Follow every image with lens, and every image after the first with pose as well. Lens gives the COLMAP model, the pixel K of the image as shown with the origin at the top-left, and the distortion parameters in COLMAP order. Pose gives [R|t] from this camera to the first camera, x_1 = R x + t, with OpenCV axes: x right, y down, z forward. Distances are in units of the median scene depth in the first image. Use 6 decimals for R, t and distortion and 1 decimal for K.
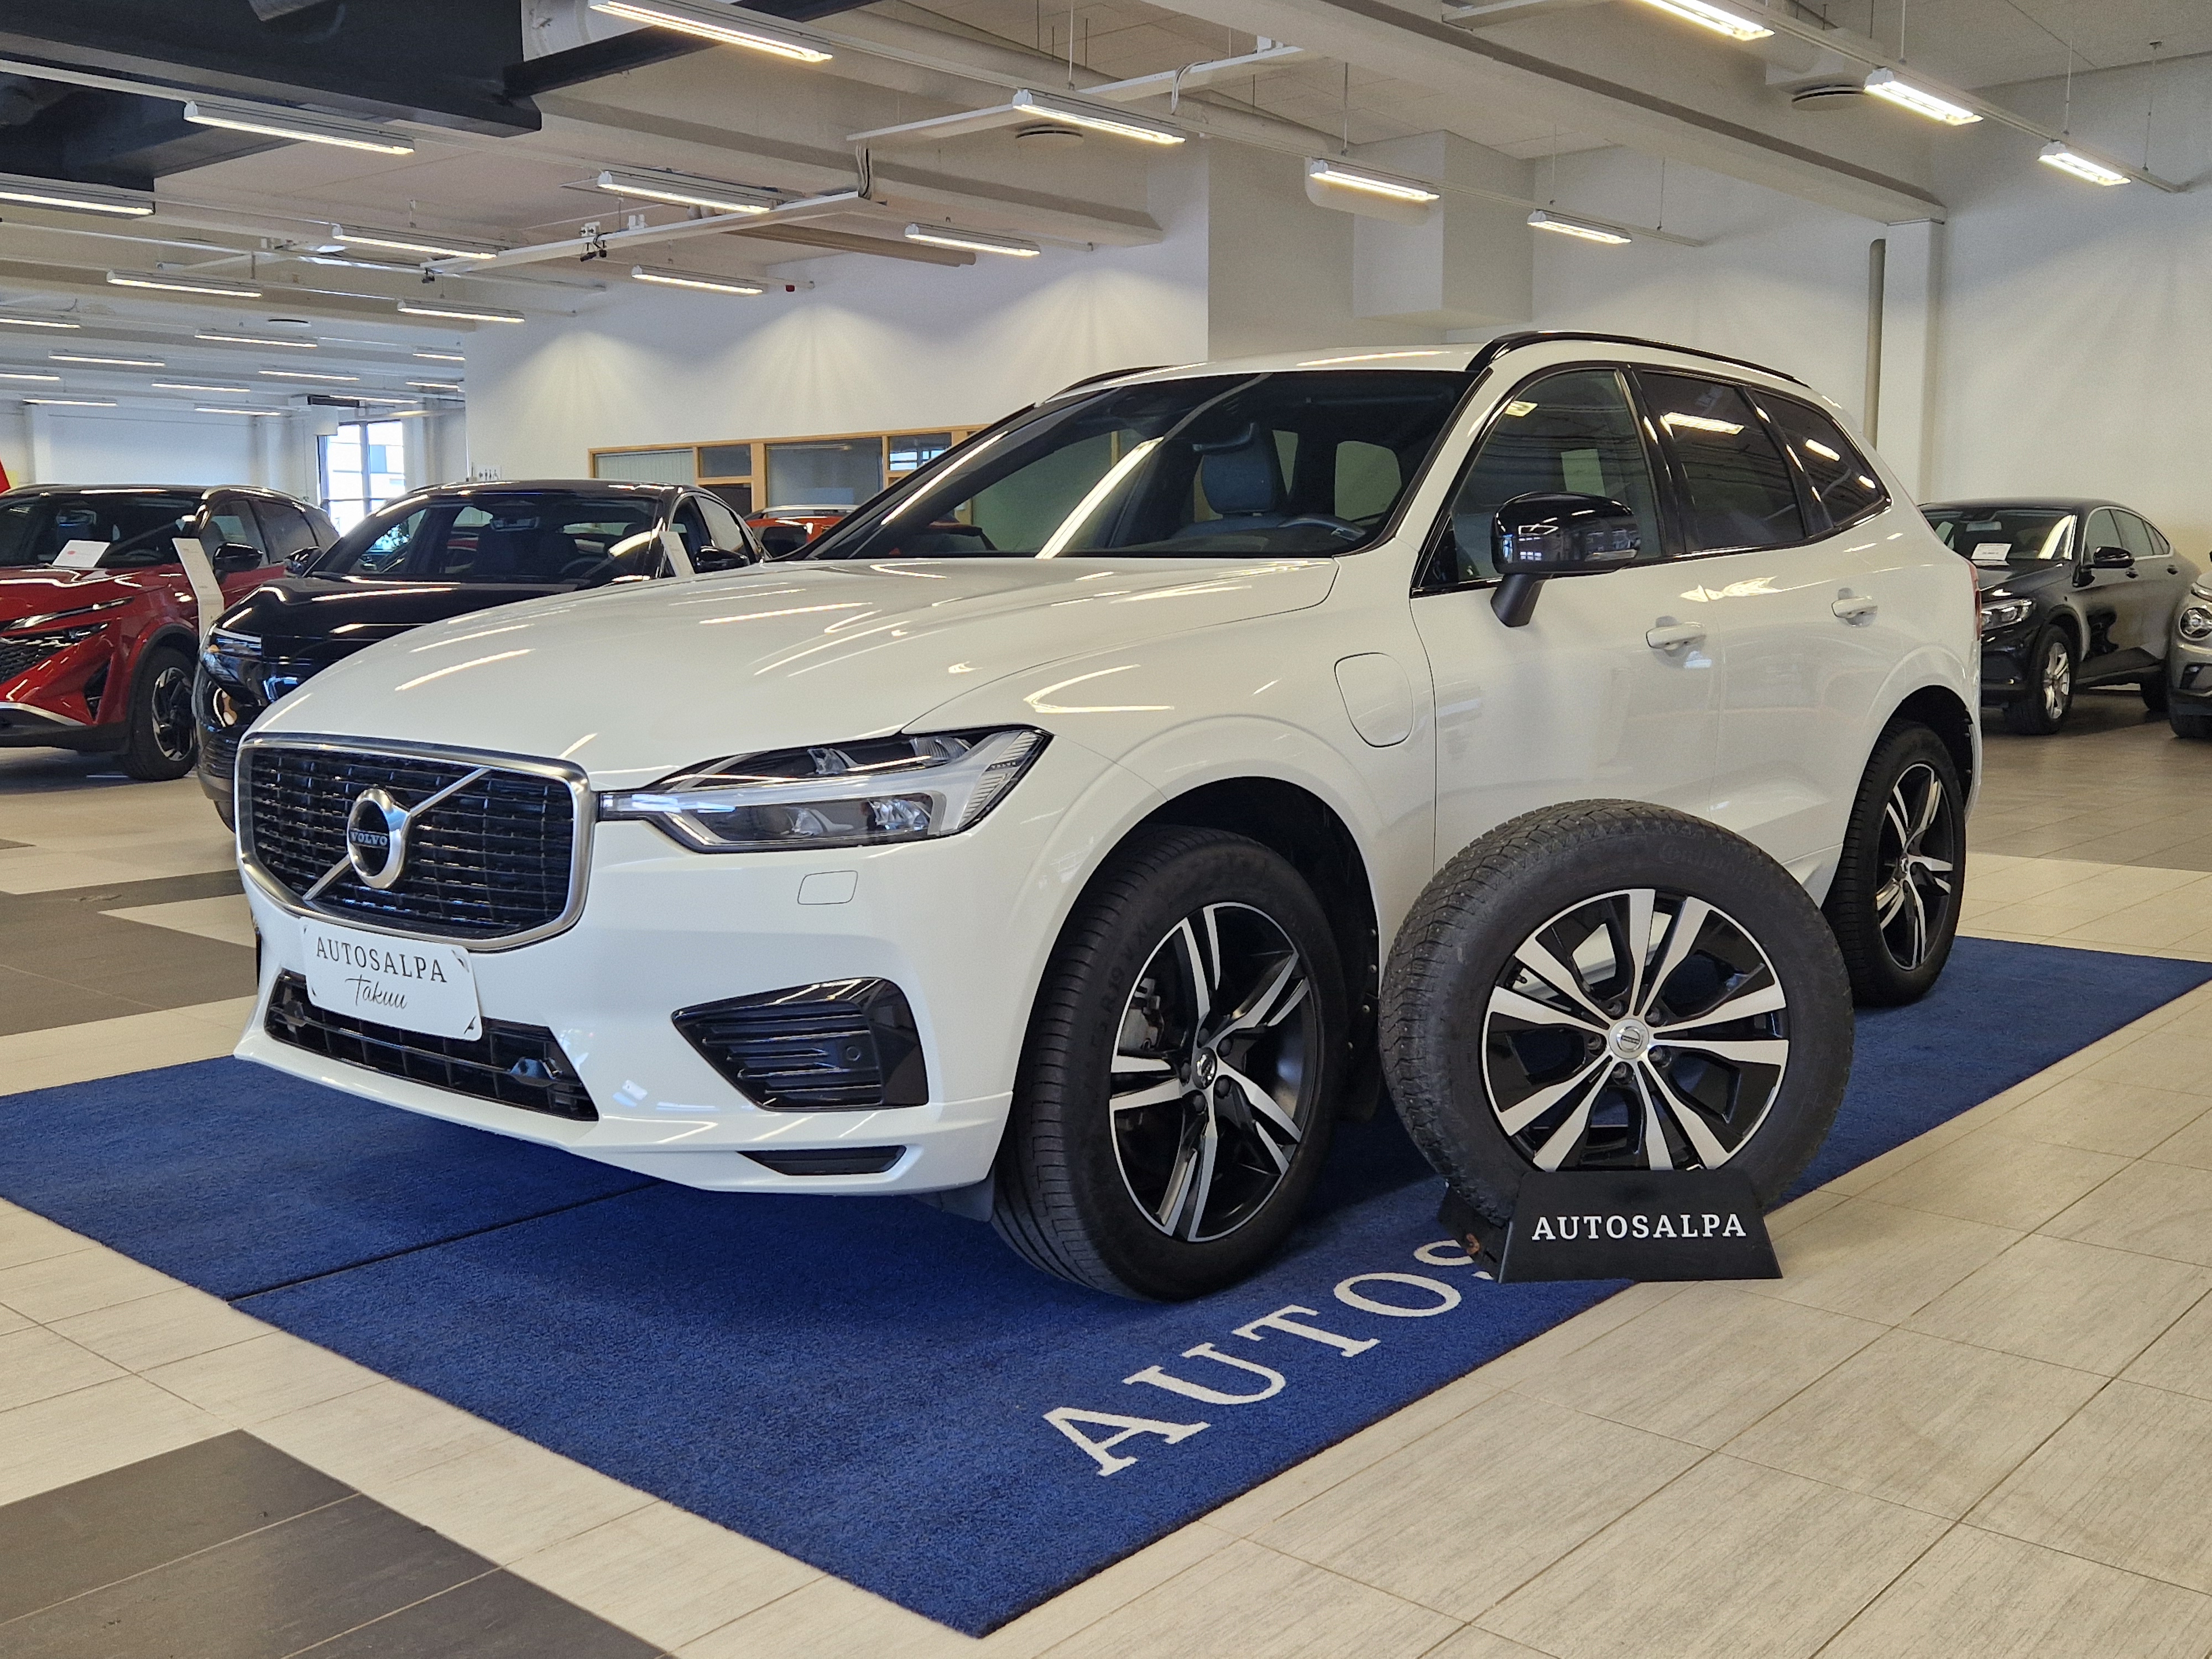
lens RADIAL K [[1971.2, 0, 1106.0], [0, 1971.2, 829.5], [0, 0, 1]] dist [0.000477, -0.002746]
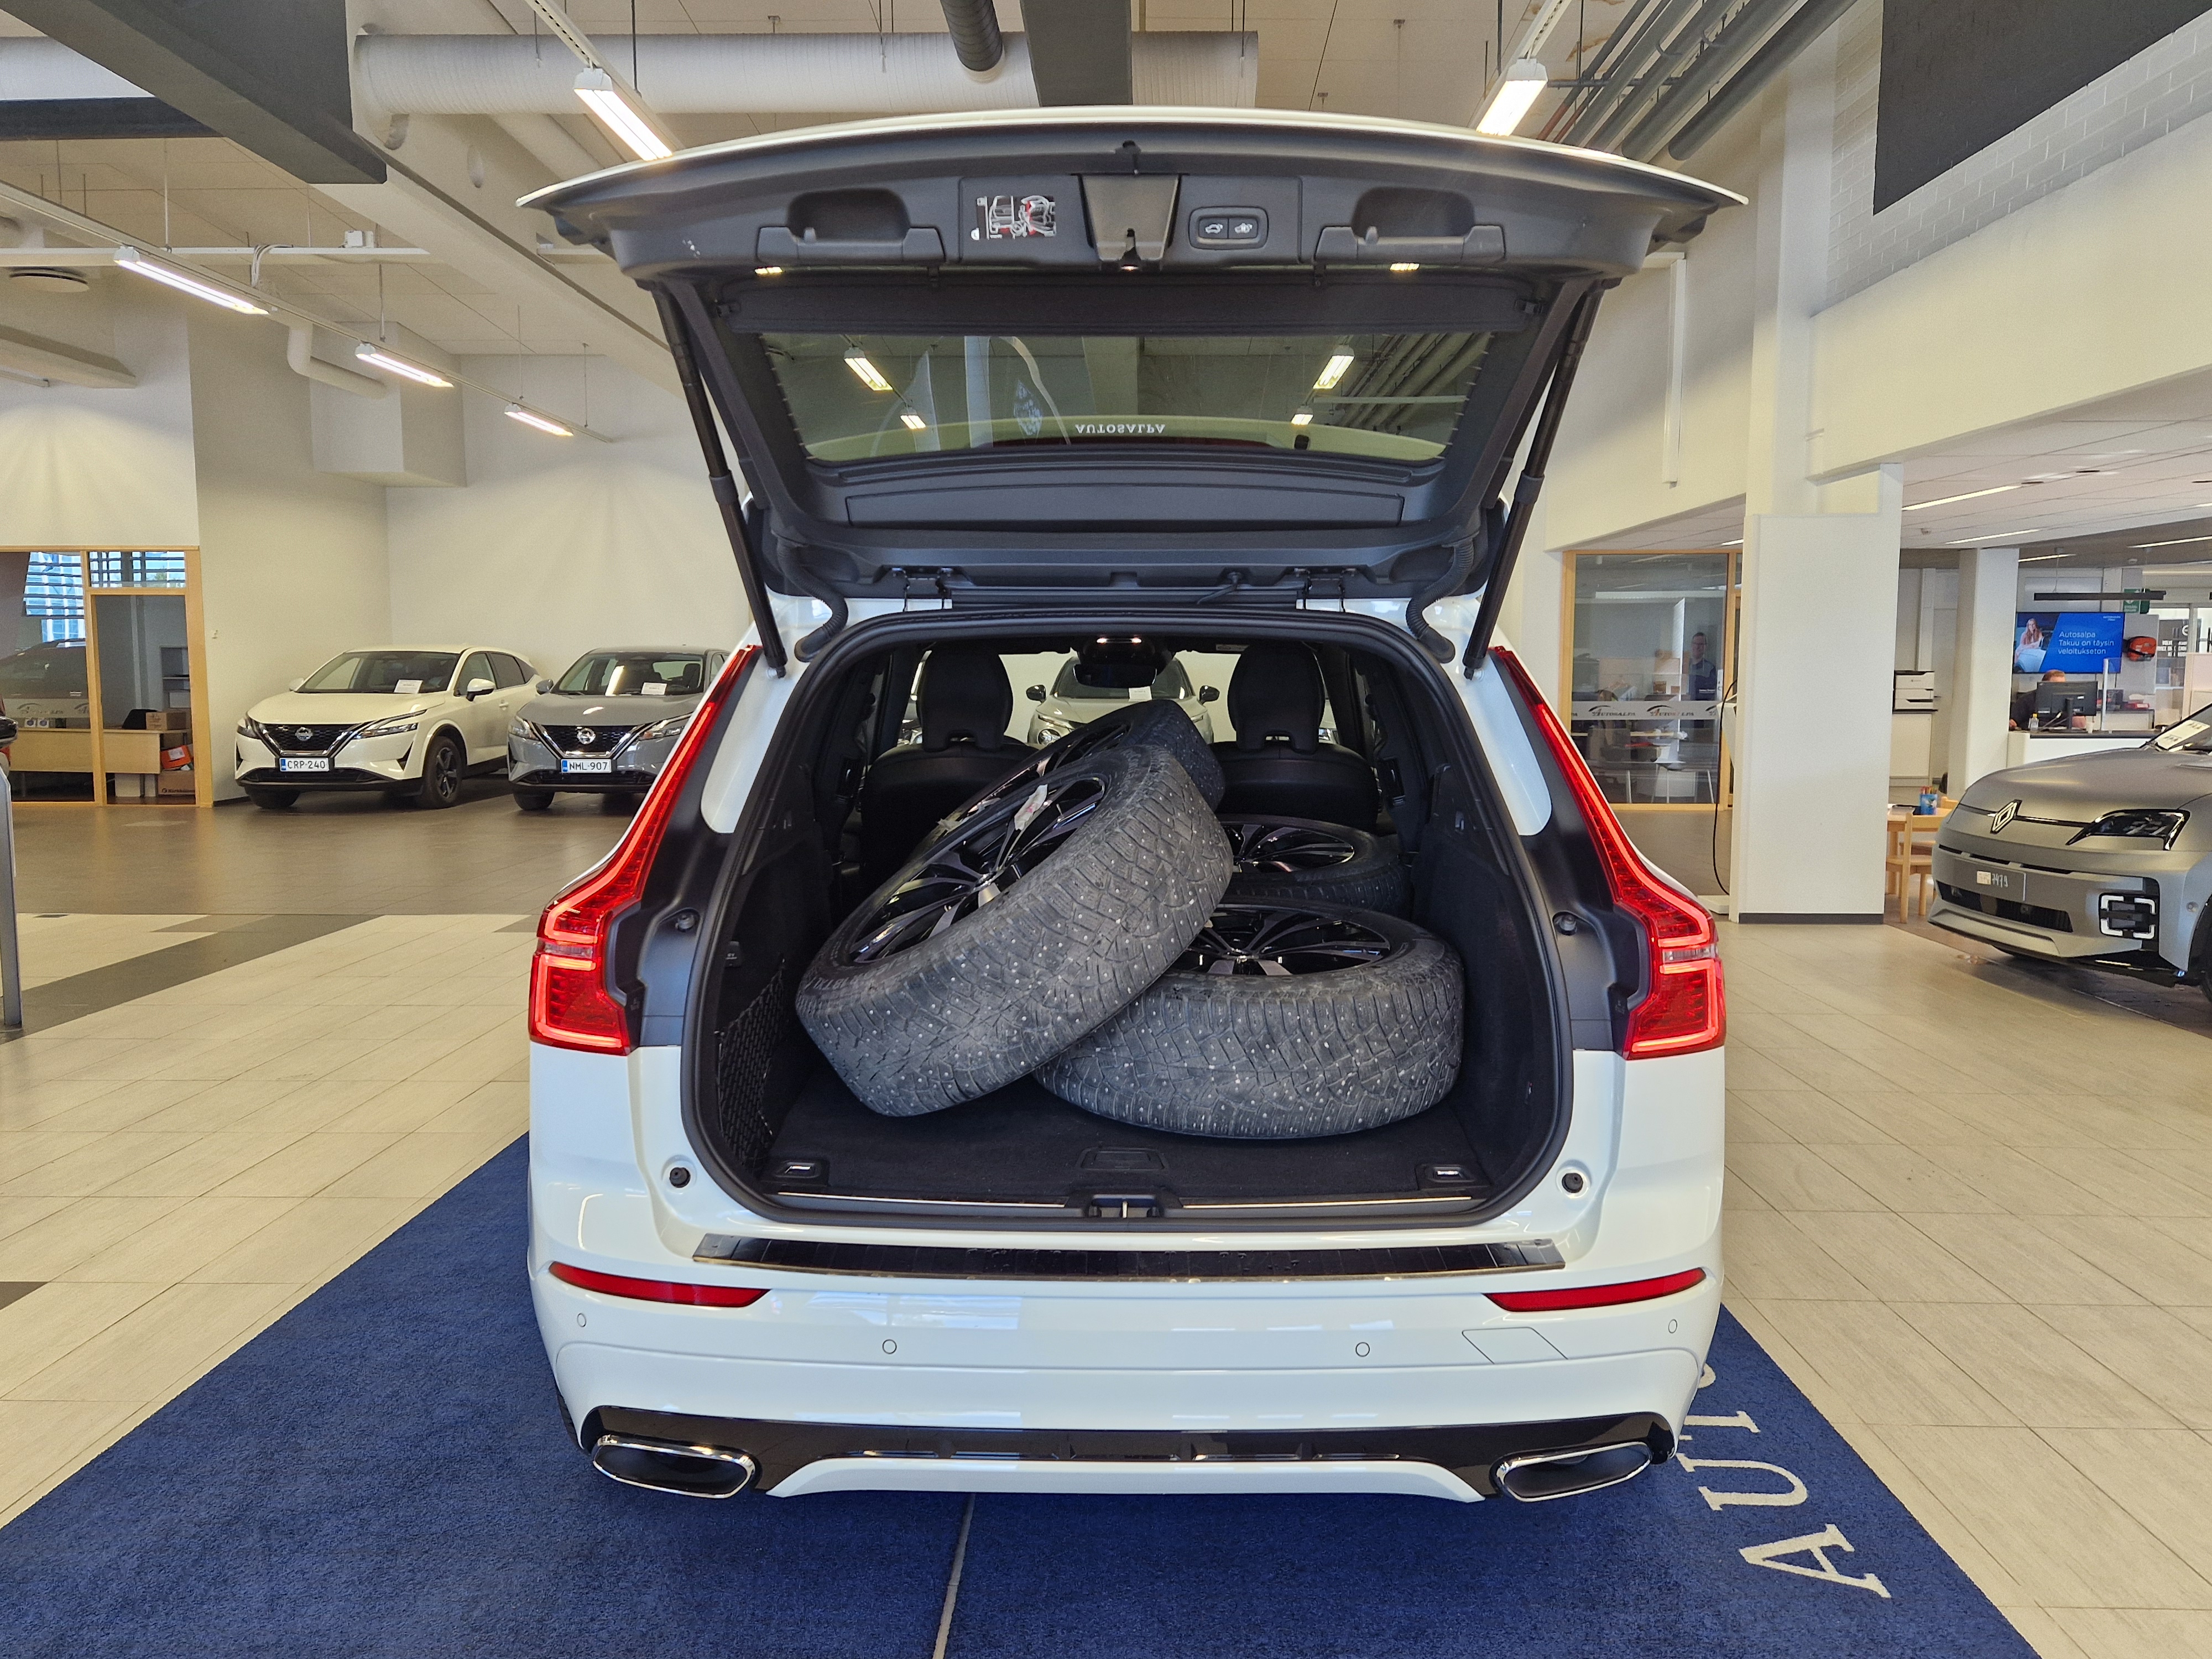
lens RADIAL K [[1493.7, 0, 1097.9], [0, 1493.7, 837.2], [0, 0, 1]] dist [0.053229, -0.004631]
pose [[0.772565, -0.072451, 0.630789, -0.879688], [0.085328, 0.996303, 0.009928, -0.195241], [-0.629176, 0.046154, 0.775891, 0.462822]]
